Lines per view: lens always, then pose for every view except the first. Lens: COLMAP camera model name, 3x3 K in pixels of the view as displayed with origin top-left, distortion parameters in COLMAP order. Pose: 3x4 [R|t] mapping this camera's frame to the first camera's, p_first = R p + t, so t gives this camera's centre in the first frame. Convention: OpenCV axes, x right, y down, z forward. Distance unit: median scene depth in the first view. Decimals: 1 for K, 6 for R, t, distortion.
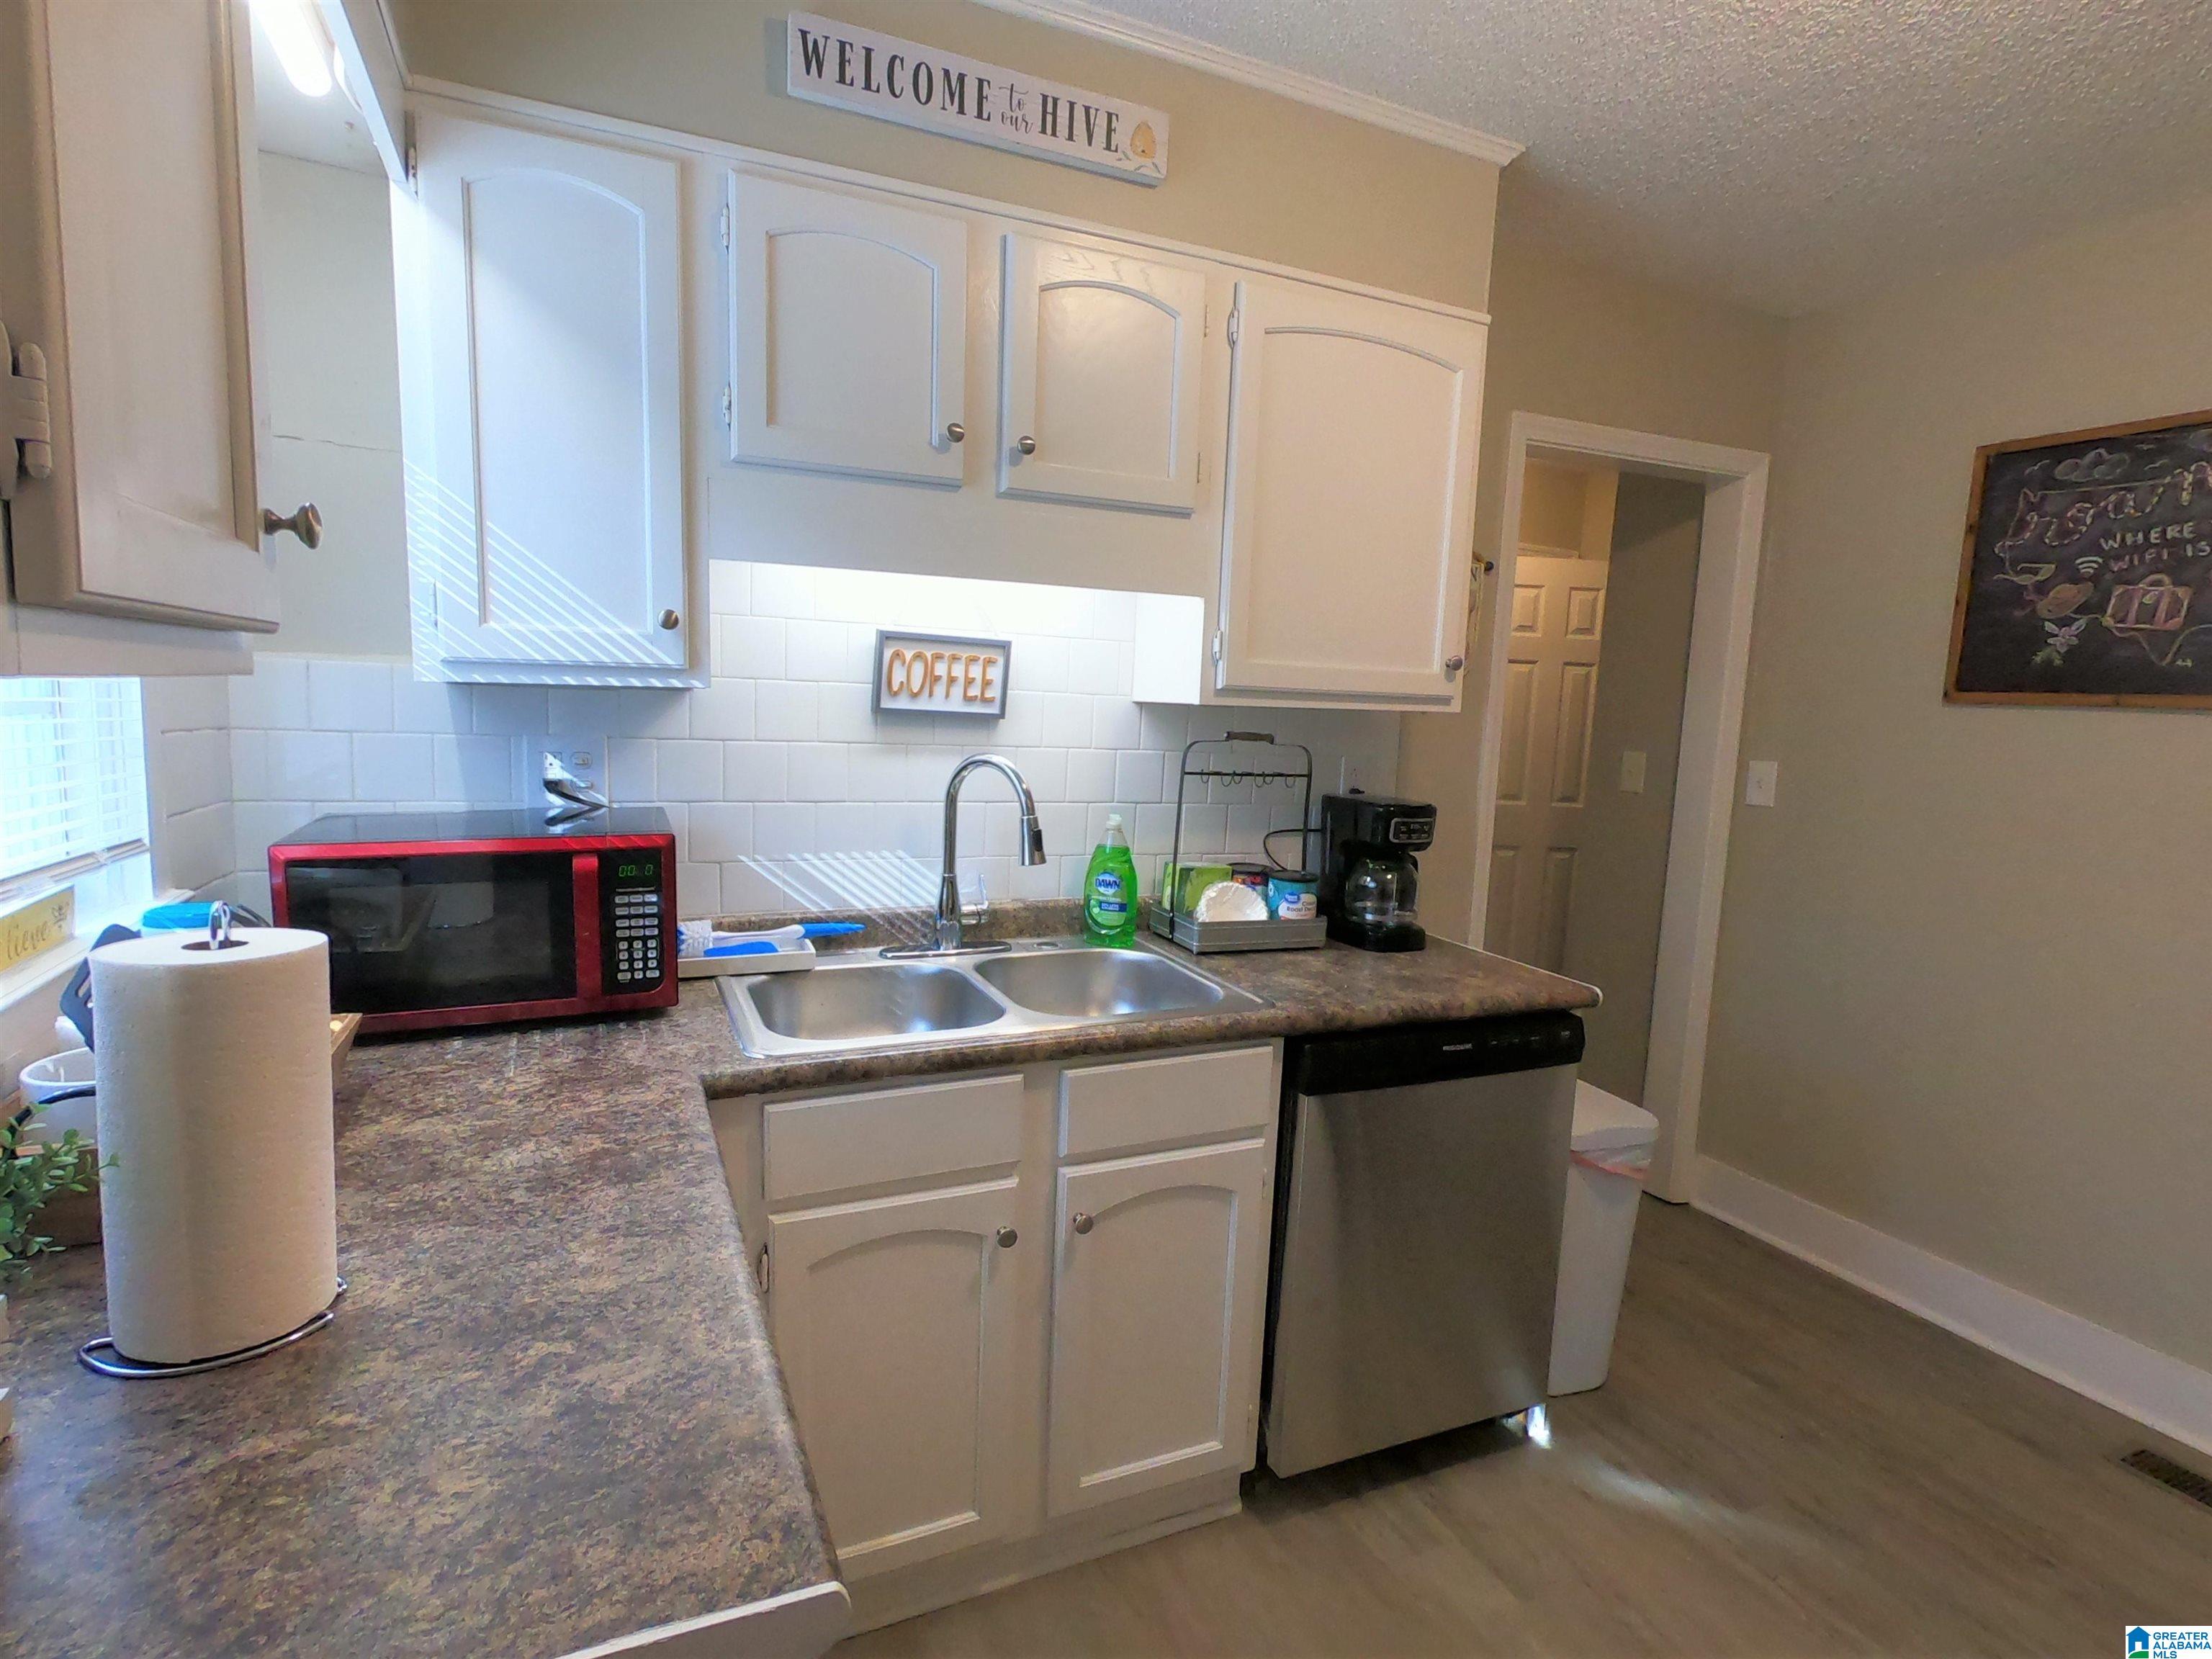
lens RADIAL K [[1131.3, 0, 1107.0], [0, 1131.3, 843.2], [0, 0, 1]] dist [0.001383, 0.002127]
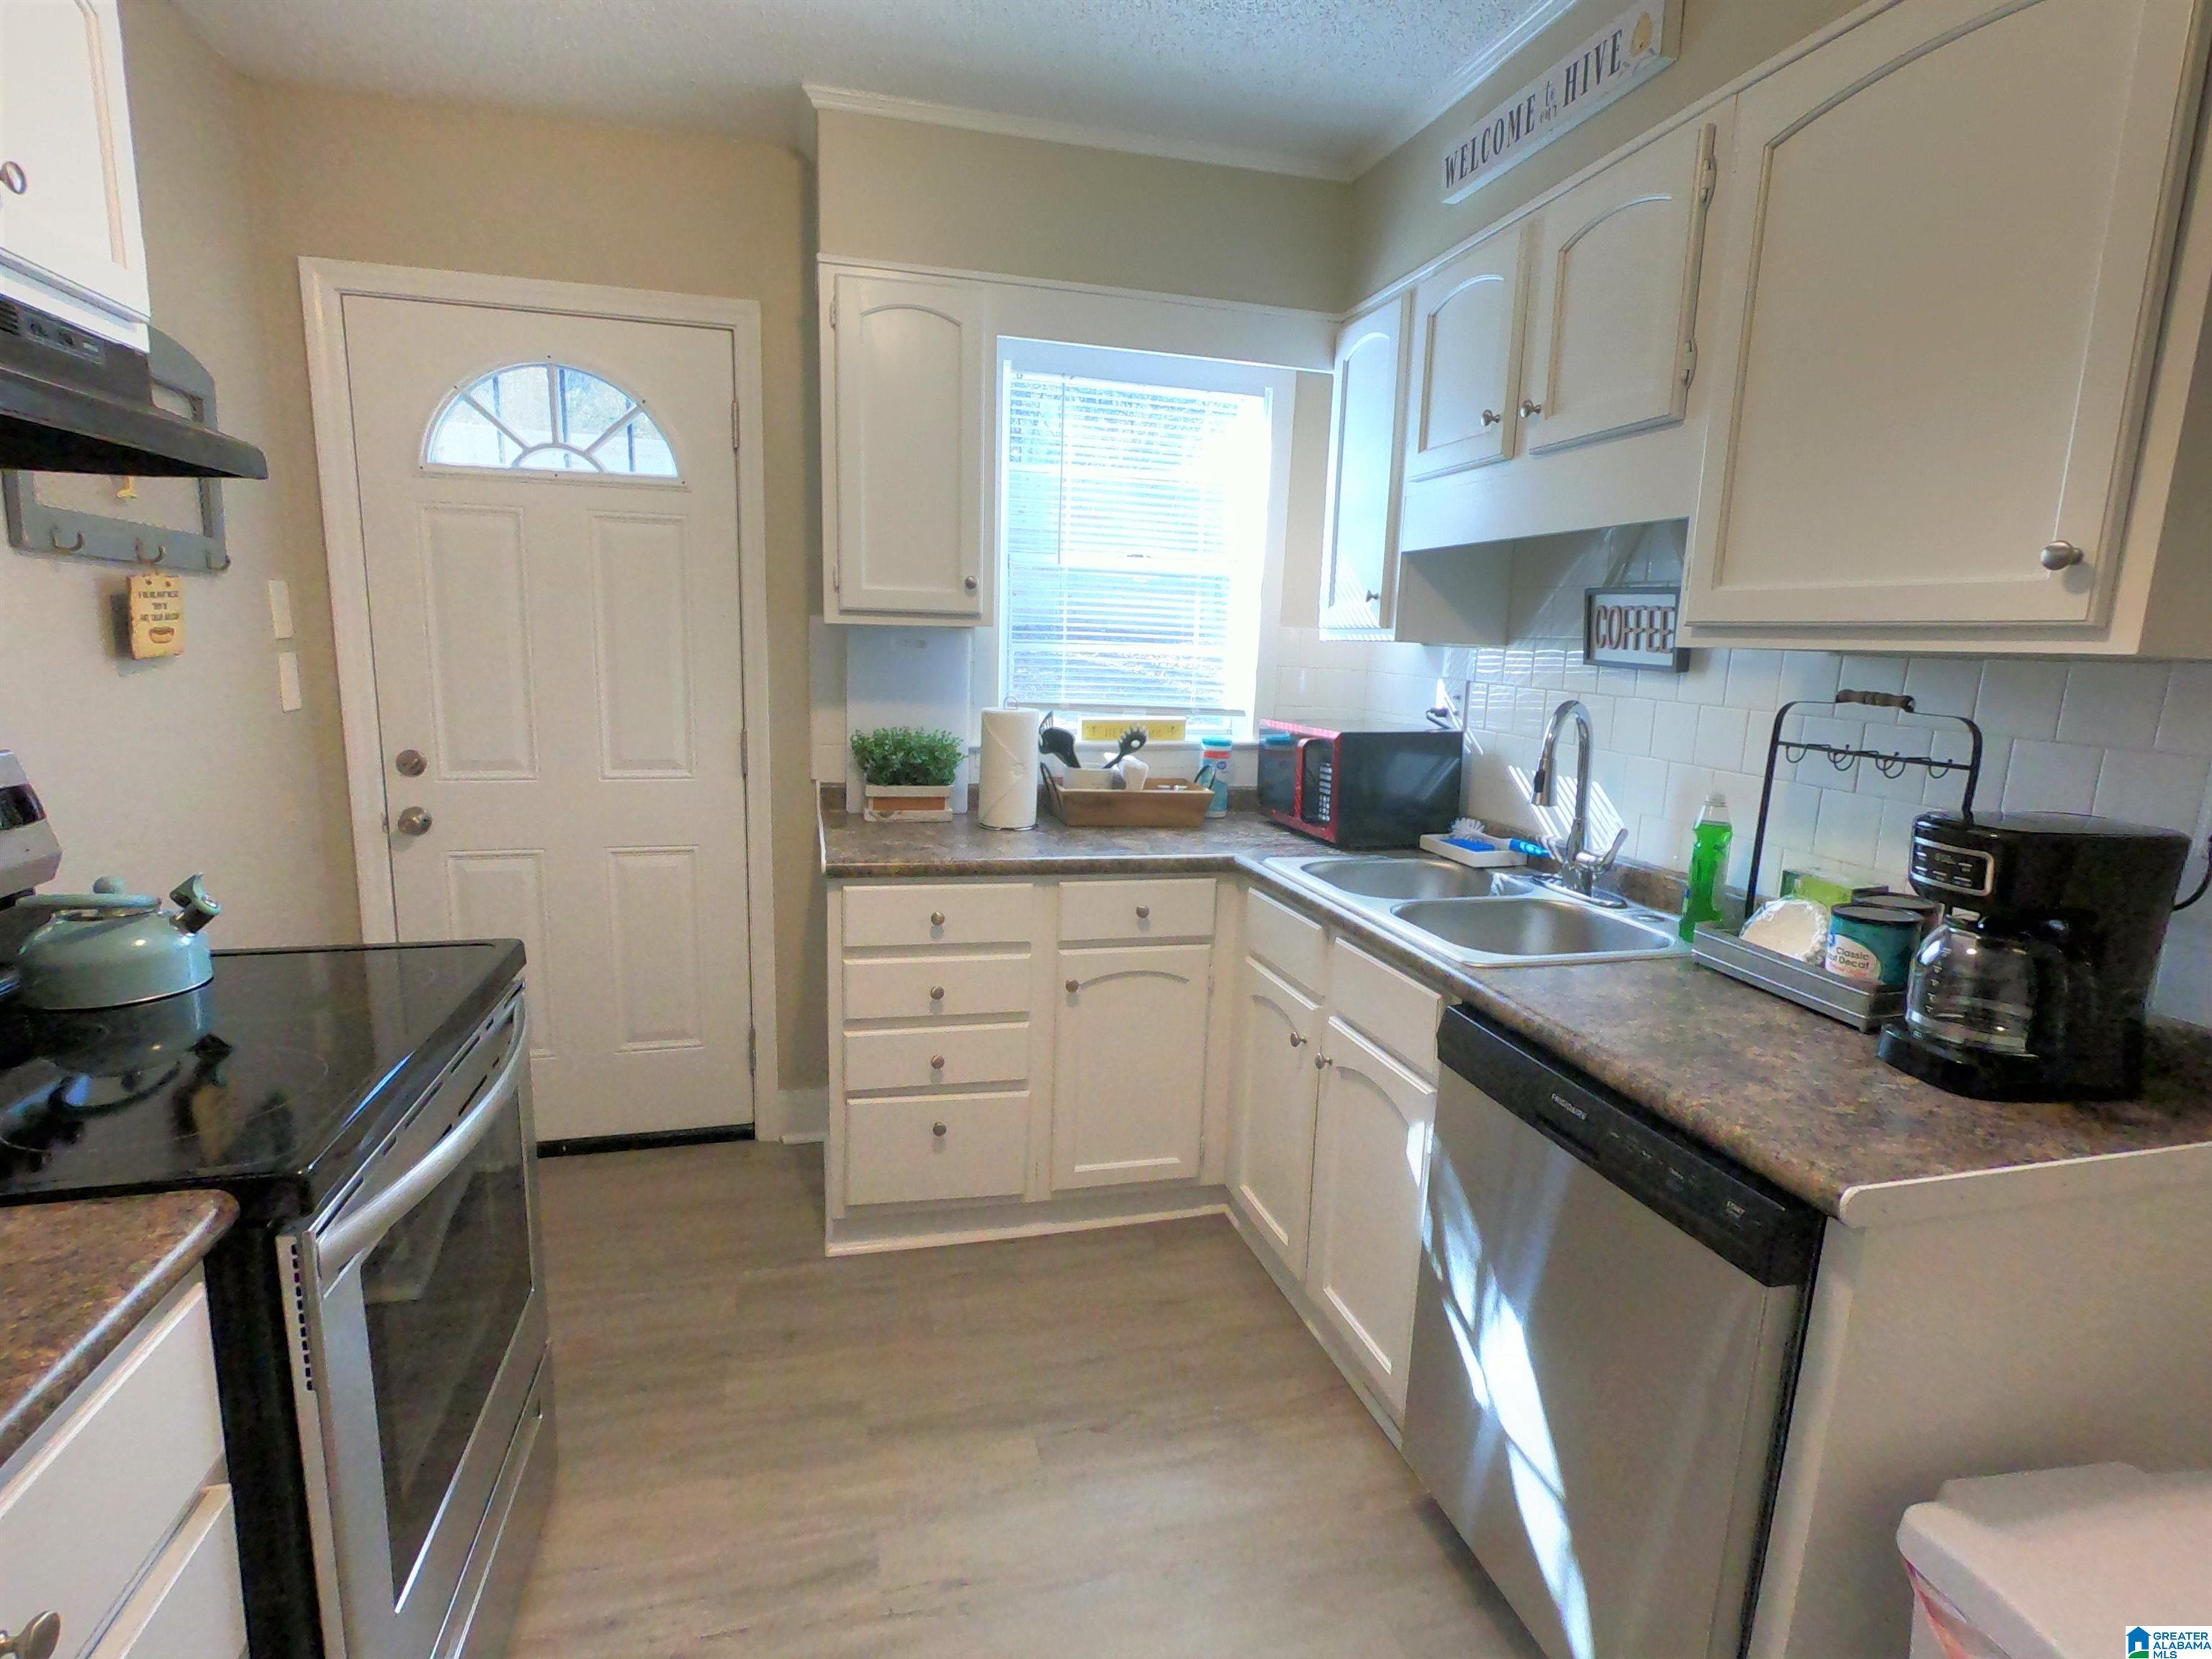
lens RADIAL K [[1131.3, 0, 1103.3], [0, 1131.3, 831.5], [0, 0, 1]] dist [0.001383, 0.002127]
pose [[-0.172750, 0.129531, -0.976411, 1.136482], [-0.159179, 0.974613, 0.157455, -0.064409], [0.972018, 0.182624, -0.147746, 0.859387]]
